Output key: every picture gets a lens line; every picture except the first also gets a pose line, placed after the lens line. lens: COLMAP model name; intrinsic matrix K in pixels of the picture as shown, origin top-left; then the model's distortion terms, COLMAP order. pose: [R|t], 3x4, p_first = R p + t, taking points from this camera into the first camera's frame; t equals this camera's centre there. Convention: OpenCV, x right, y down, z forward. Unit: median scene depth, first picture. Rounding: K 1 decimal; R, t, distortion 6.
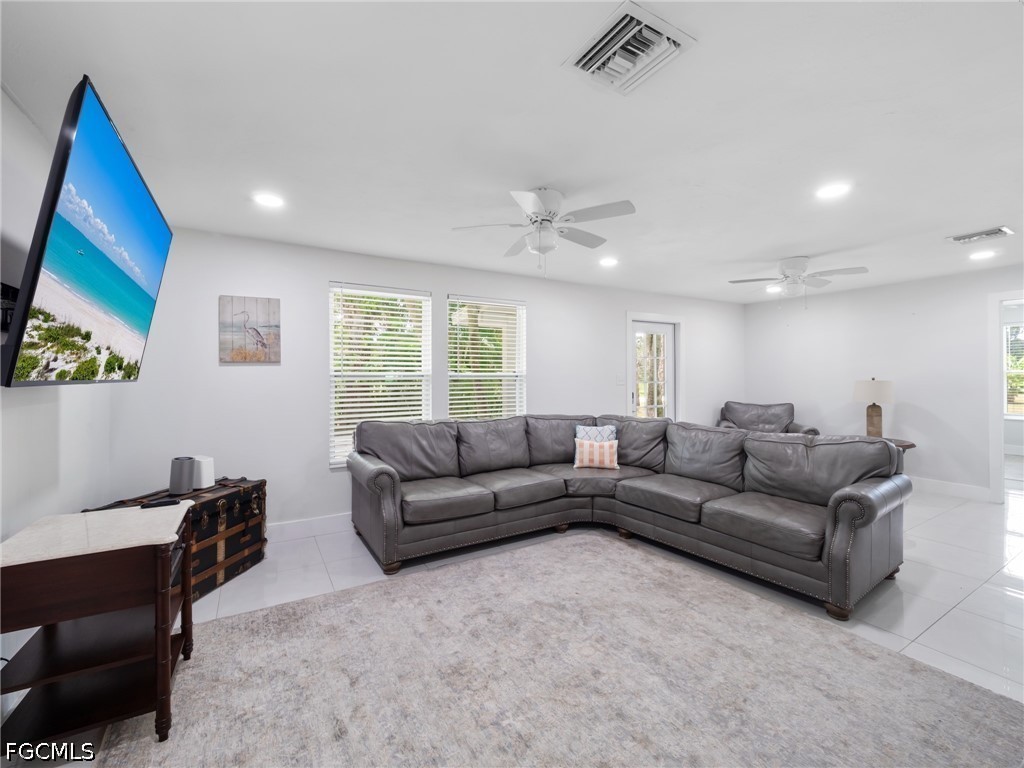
lens RADIAL K [[437.9, 0, 512.5], [0, 437.9, 383.3], [0, 0, 1]] dist [-0.026303, -0.001307]
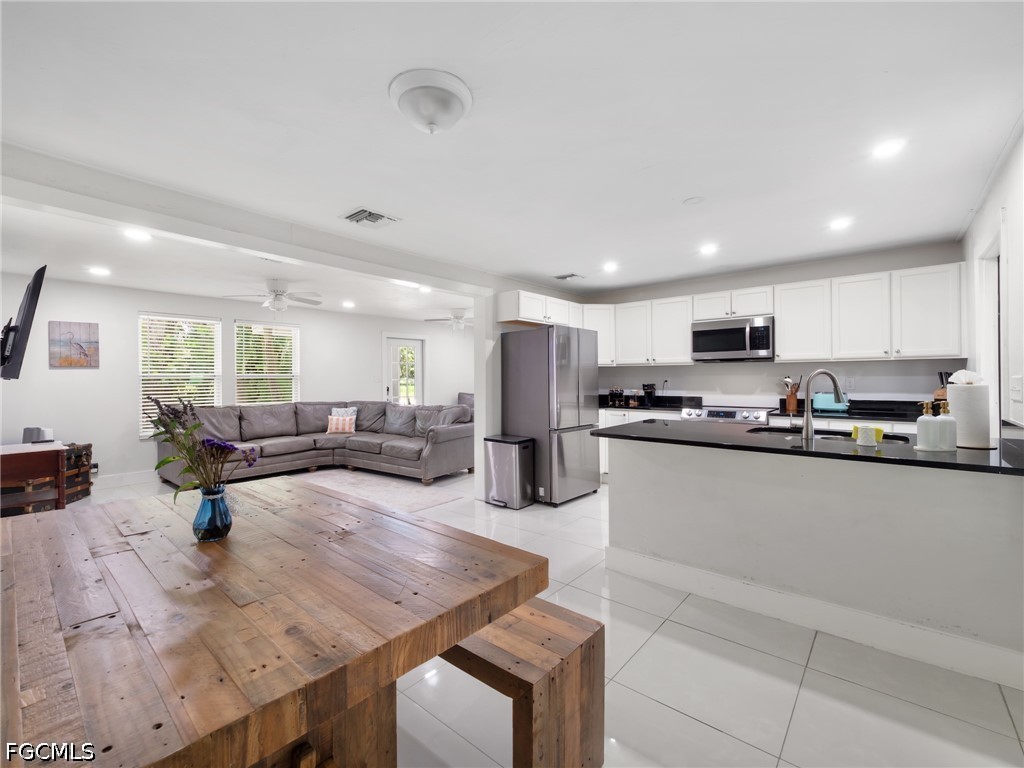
lens RADIAL K [[437.9, 0, 516.9], [0, 437.9, 378.1], [0, 0, 1]] dist [-0.026303, -0.001307]
pose [[0.934985, -0.005935, 0.354637, 0.243607], [0.009875, 0.999908, -0.009302, 0.015438], [-0.354549, 0.012199, 0.934958, -0.752136]]
